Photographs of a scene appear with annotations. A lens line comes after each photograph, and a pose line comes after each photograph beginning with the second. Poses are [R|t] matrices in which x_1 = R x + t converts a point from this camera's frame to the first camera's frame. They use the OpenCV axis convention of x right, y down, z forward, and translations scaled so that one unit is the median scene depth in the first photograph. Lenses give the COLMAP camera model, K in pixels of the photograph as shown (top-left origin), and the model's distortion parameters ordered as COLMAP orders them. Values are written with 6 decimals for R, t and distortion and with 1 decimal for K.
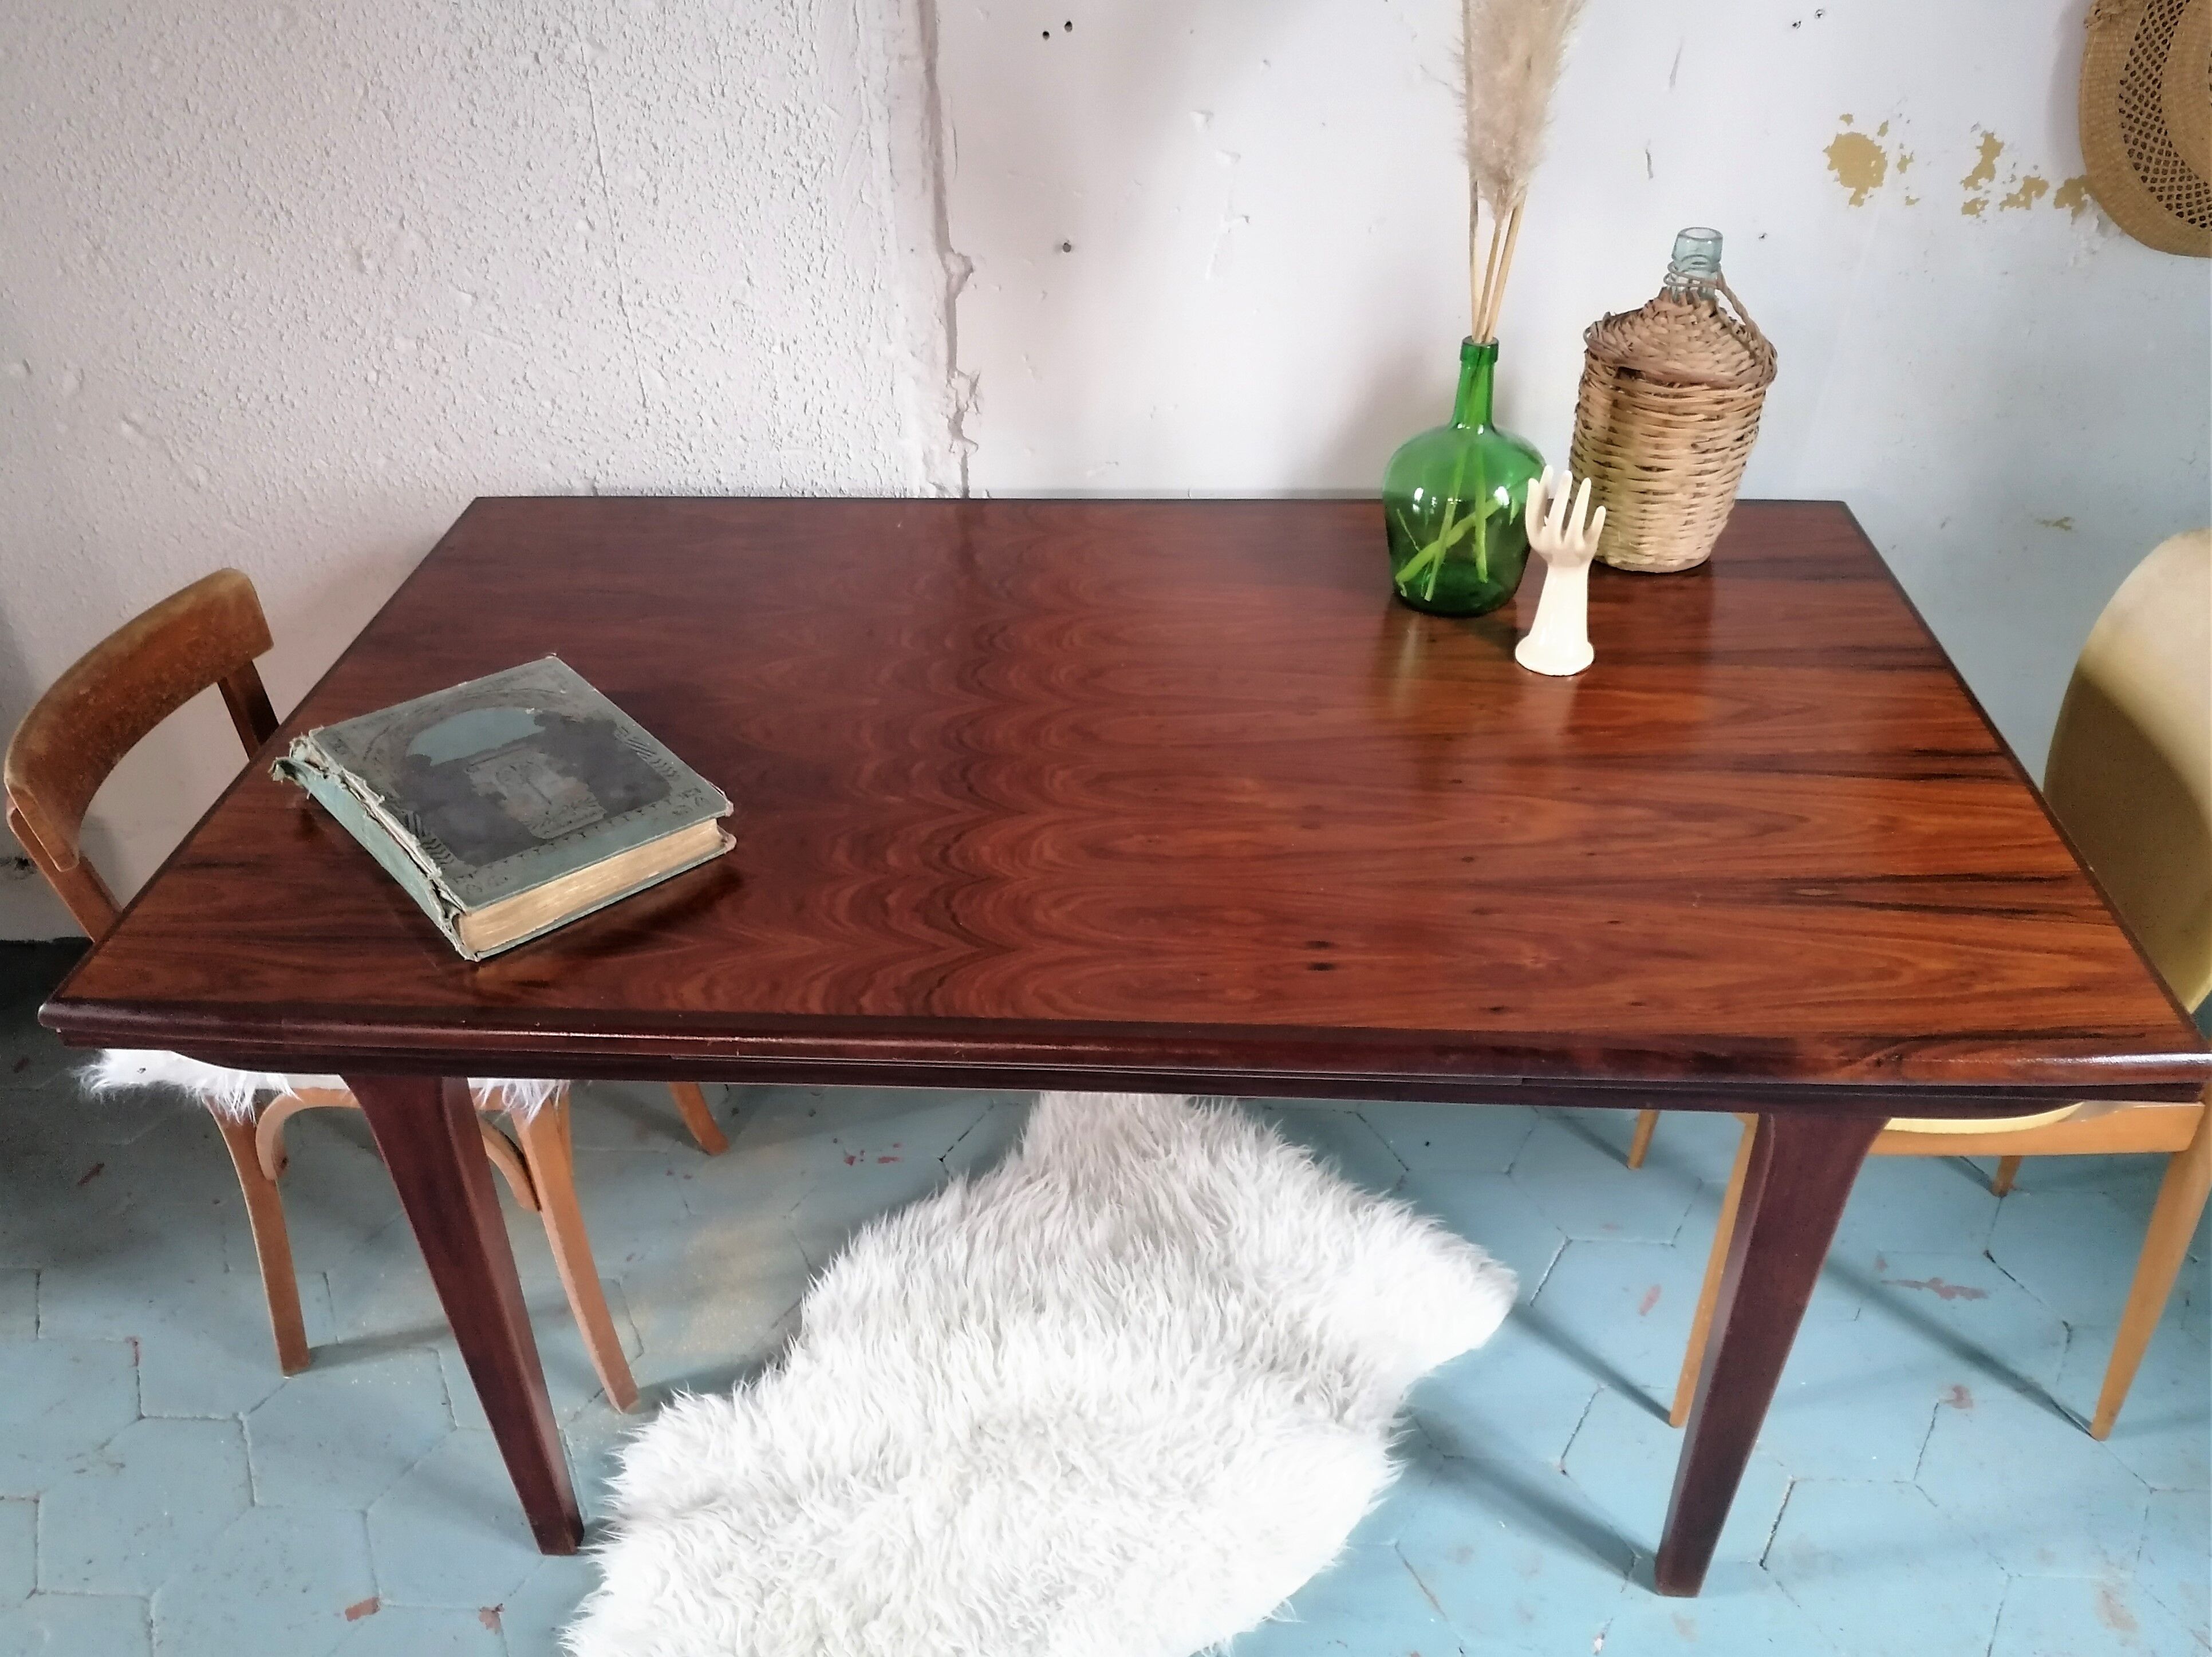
lens RADIAL K [[1712.4, 0, 1106.3], [0, 1712.4, 833.8], [0, 0, 1]] dist [0.112142, -0.158288]
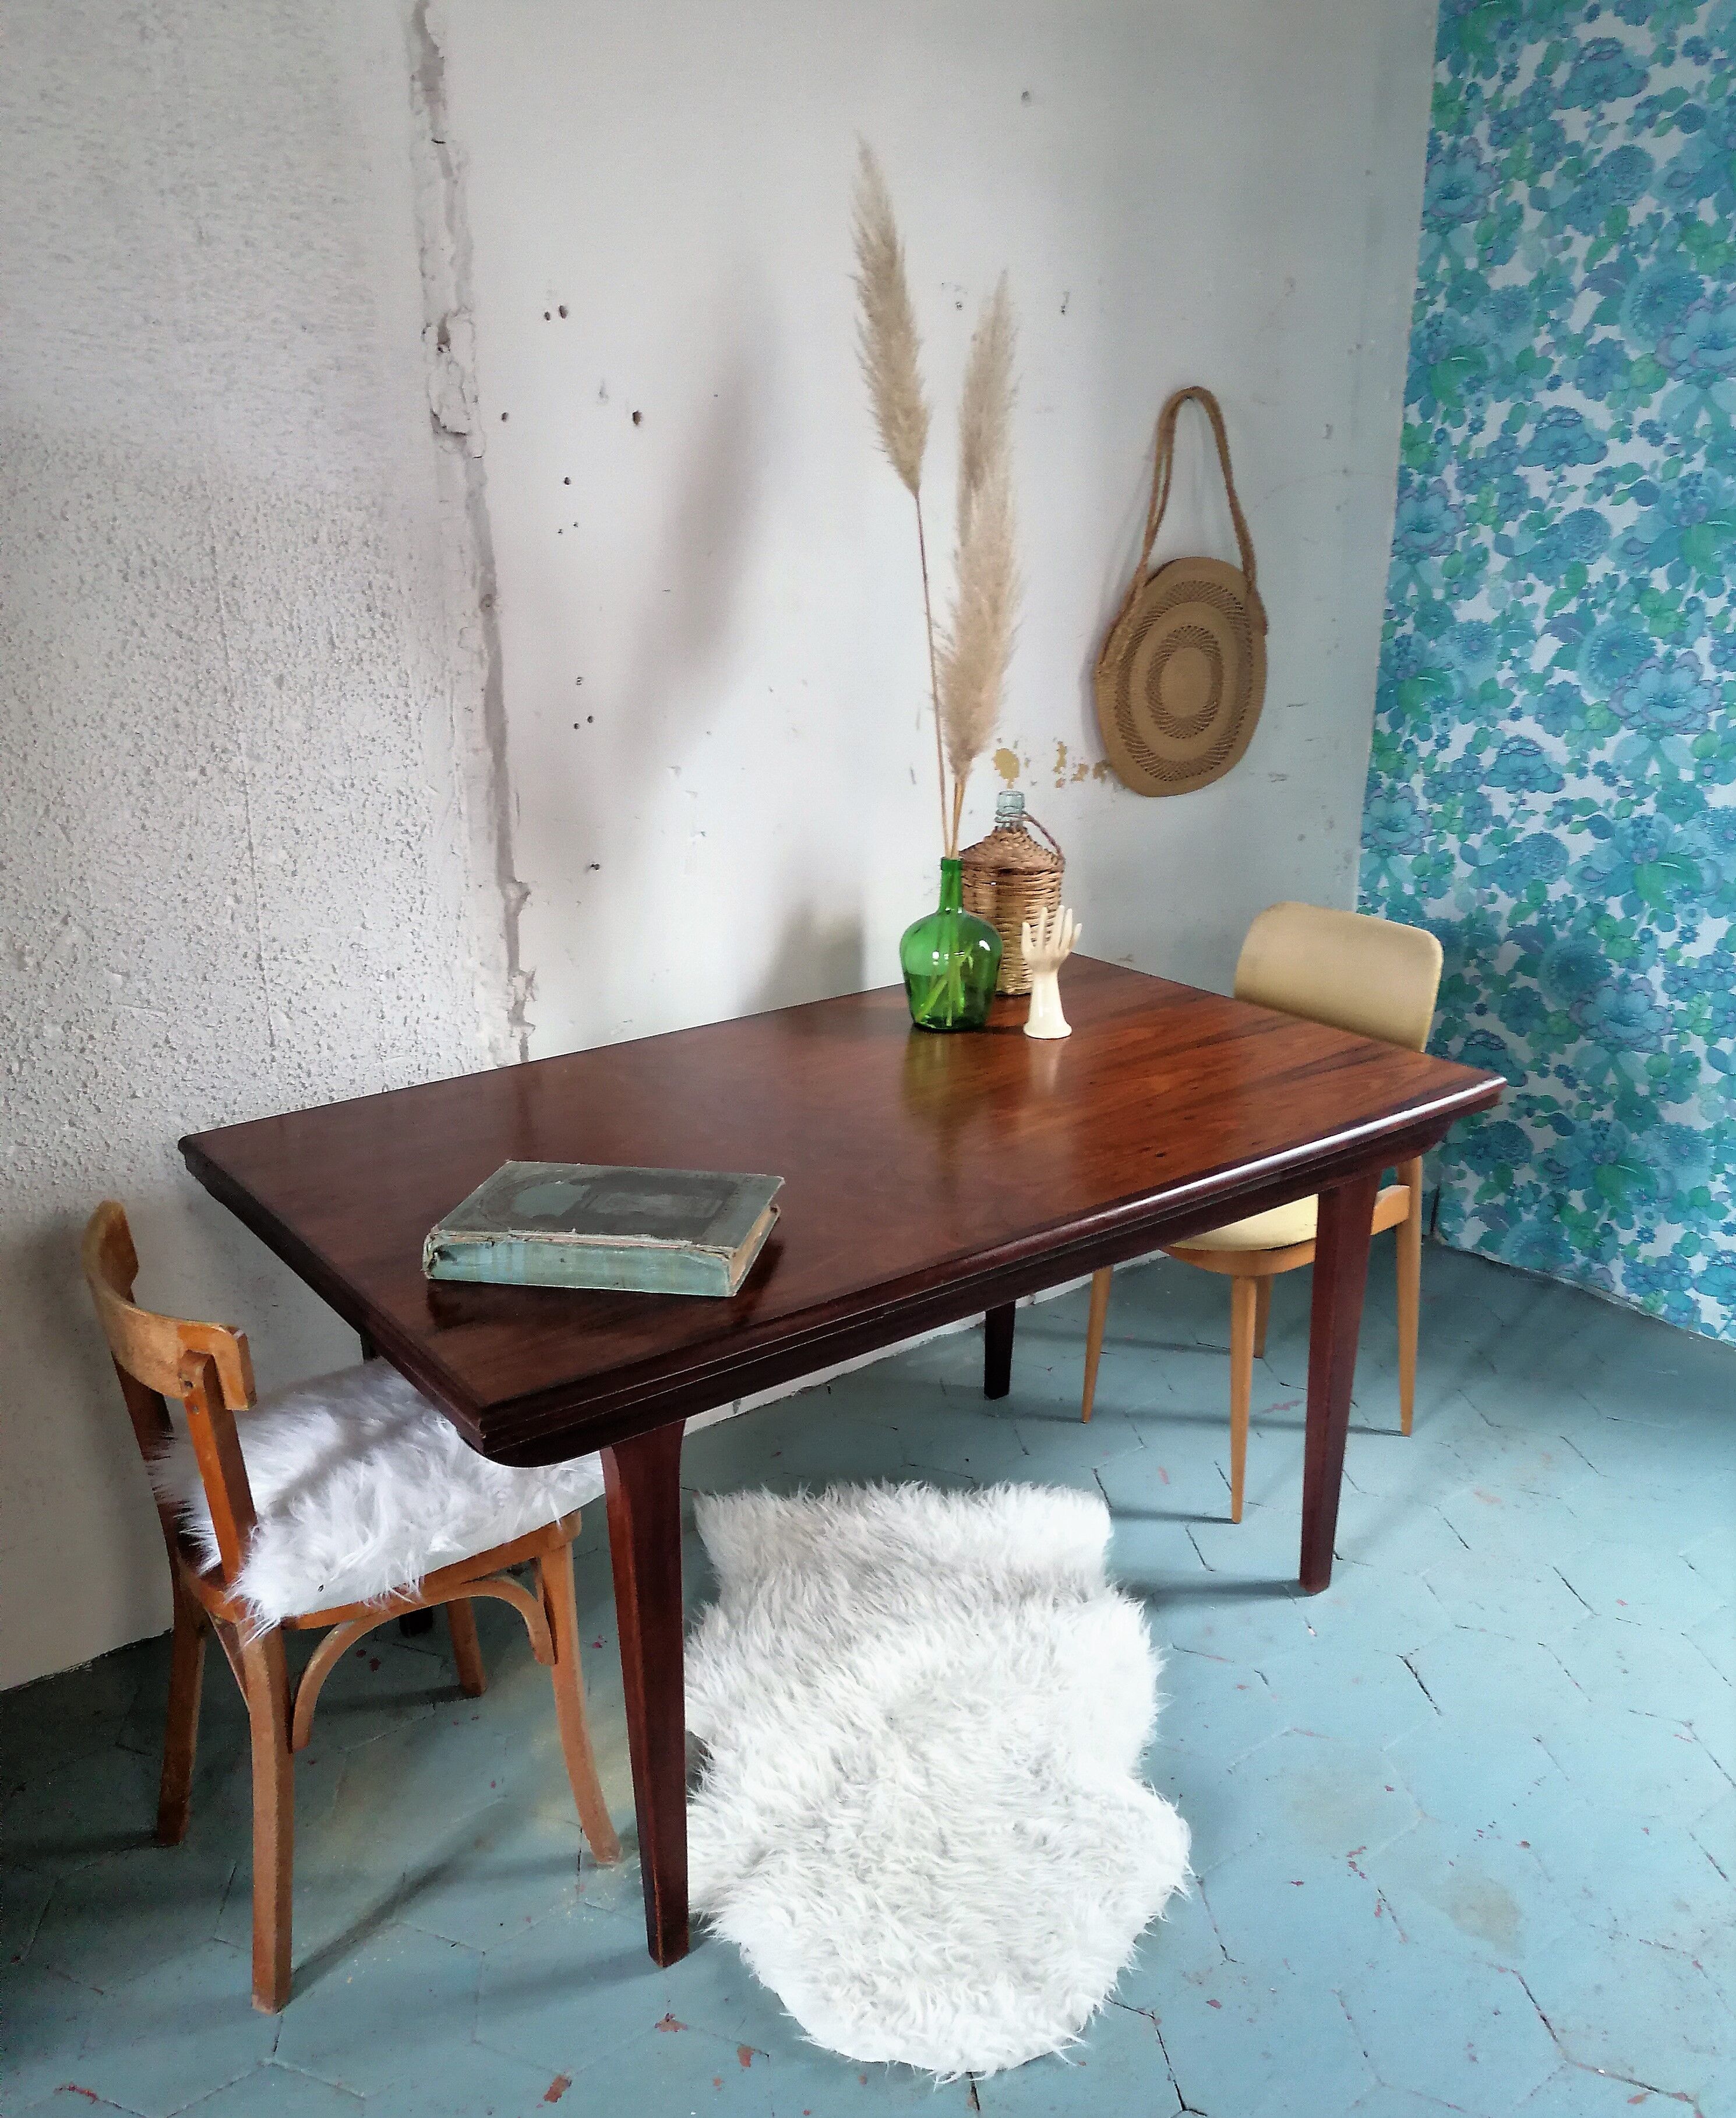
lens RADIAL K [[1721.0, 0, 868.0], [0, 1721.0, 1059.0], [0, 0, 1]] dist [0.111598, -0.146310]
pose [[0.762951, -0.183241, 0.619942, -0.775388], [0.365823, 0.913046, -0.180335, 0.133025], [-0.532990, 0.364376, 0.763644, -0.112112]]
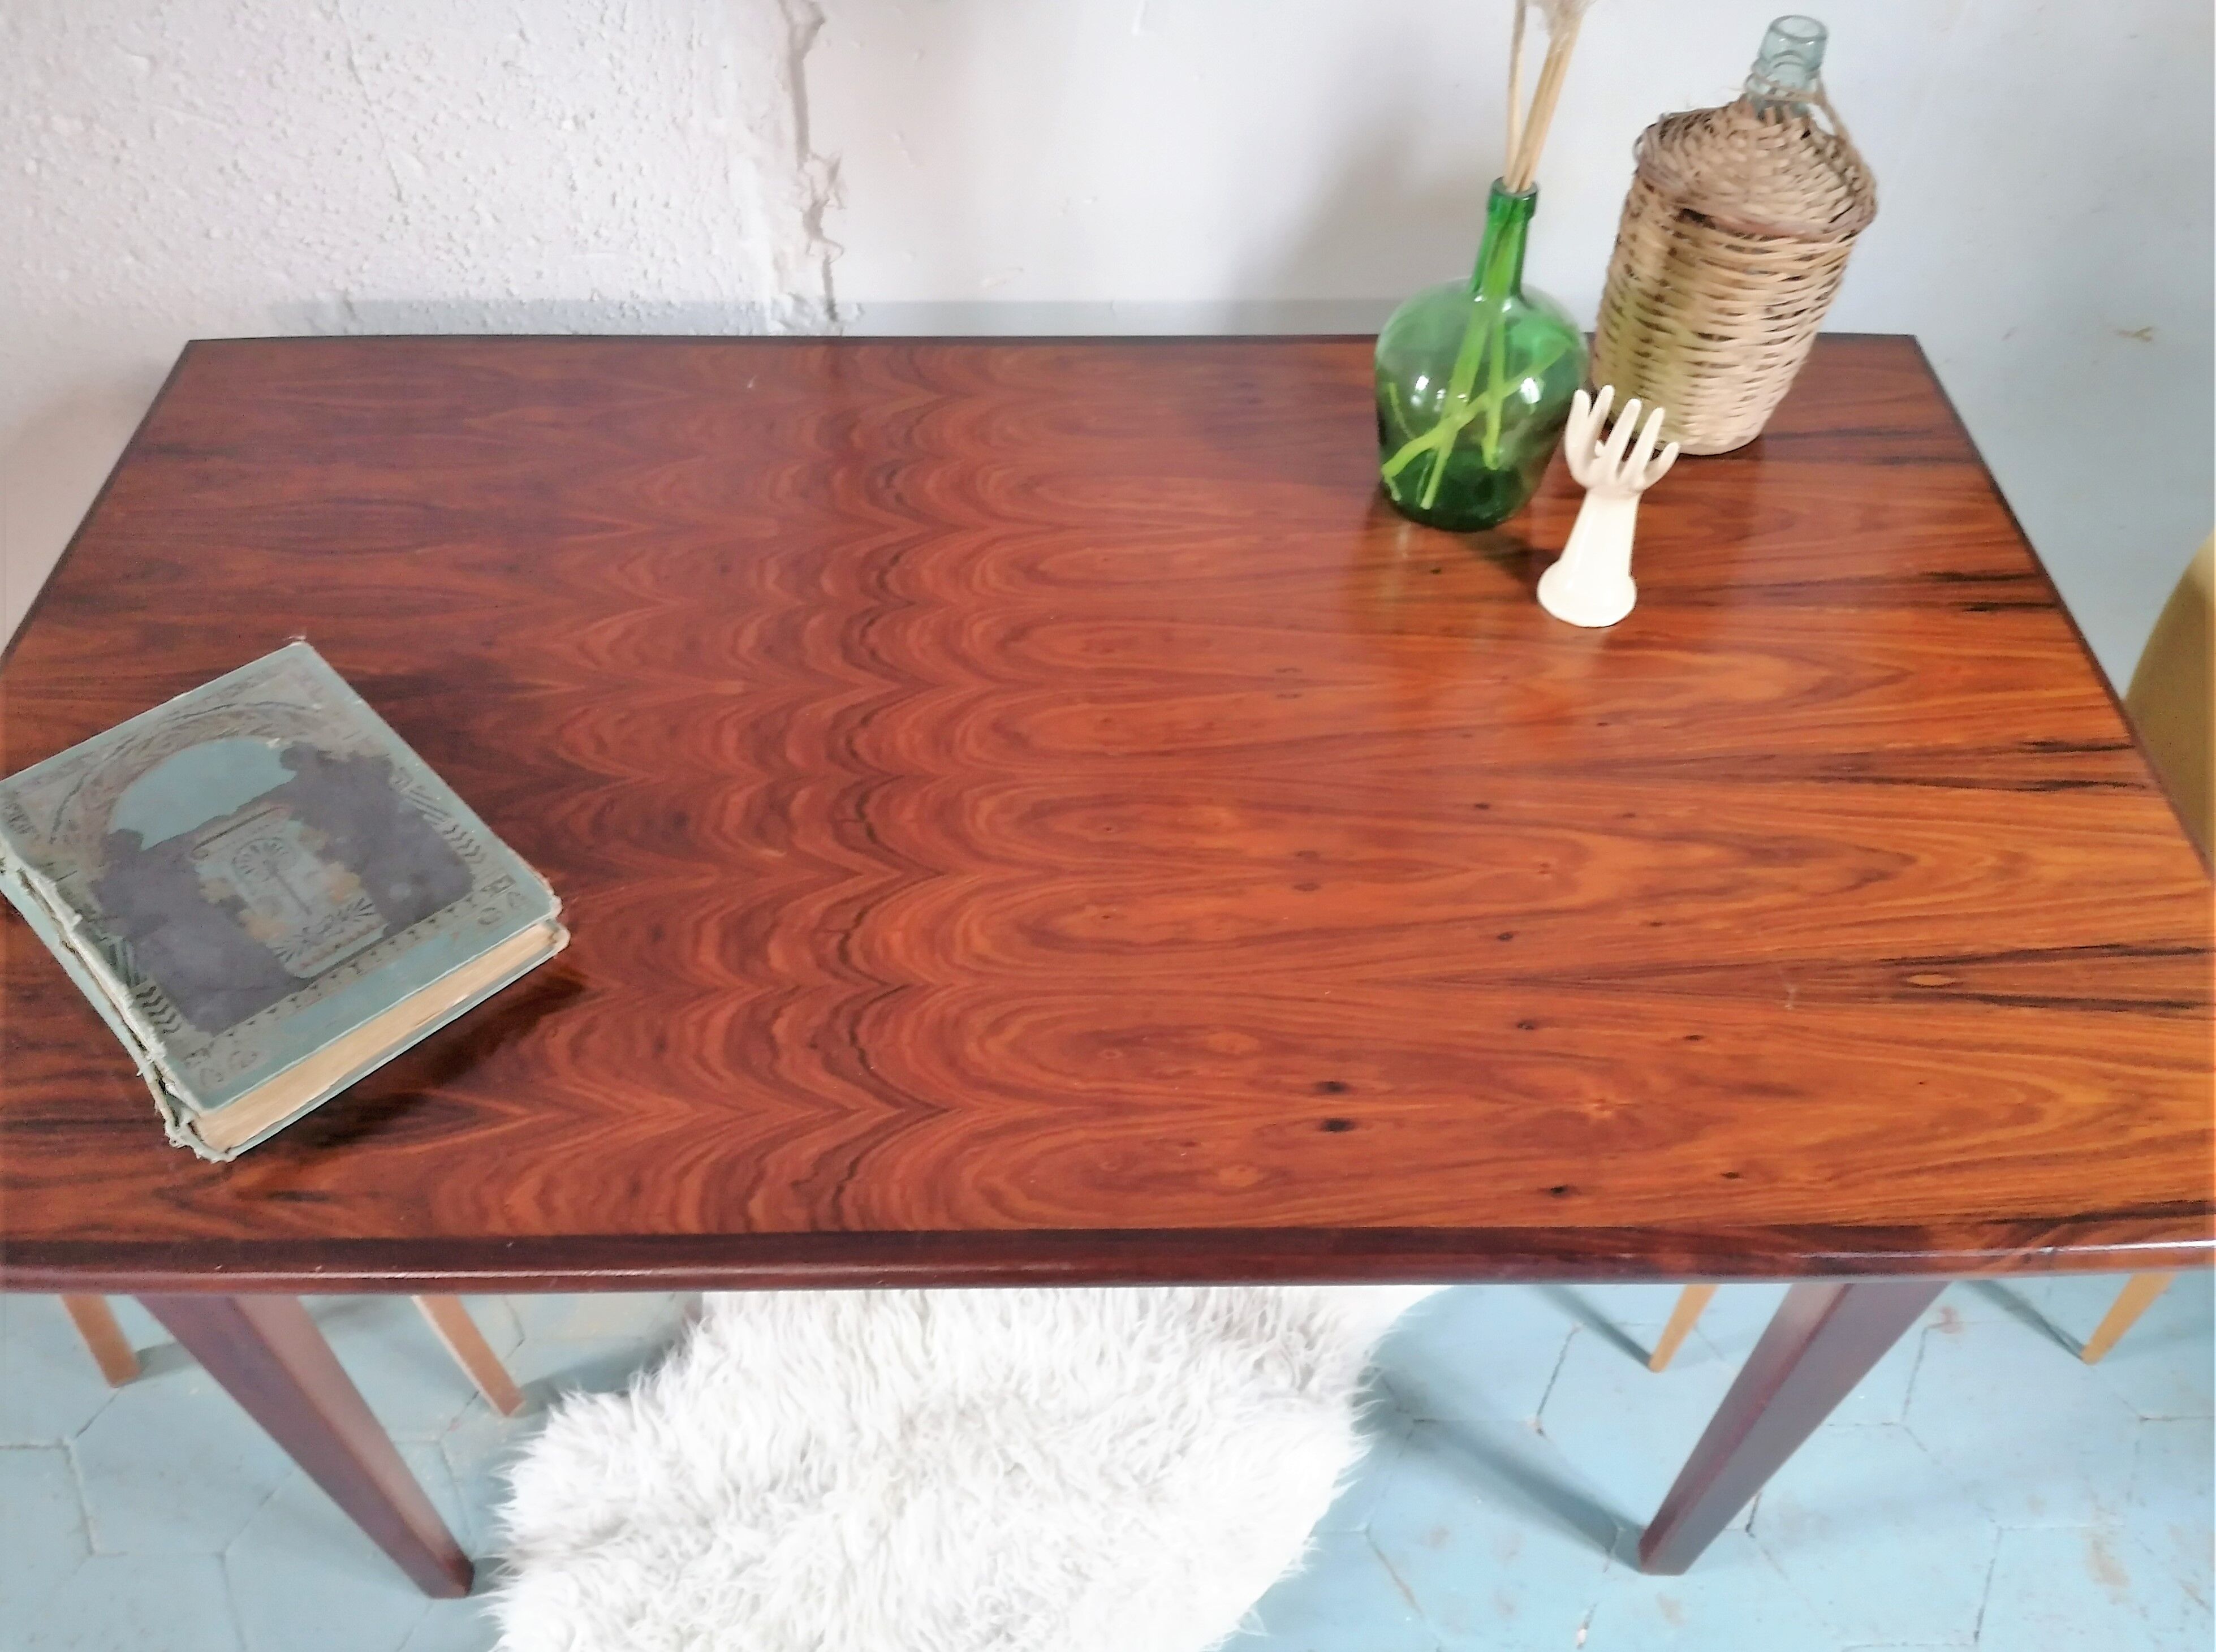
lens RADIAL K [[1692.2, 0, 1115.1], [0, 1692.2, 831.1], [0, 0, 1]] dist [0.113706, -0.161984]
pose [[0.996741, -0.037540, 0.071404, -0.018915], [0.019833, 0.971994, 0.234167, -0.167222], [-0.078194, -0.231987, 0.969571, 0.194852]]
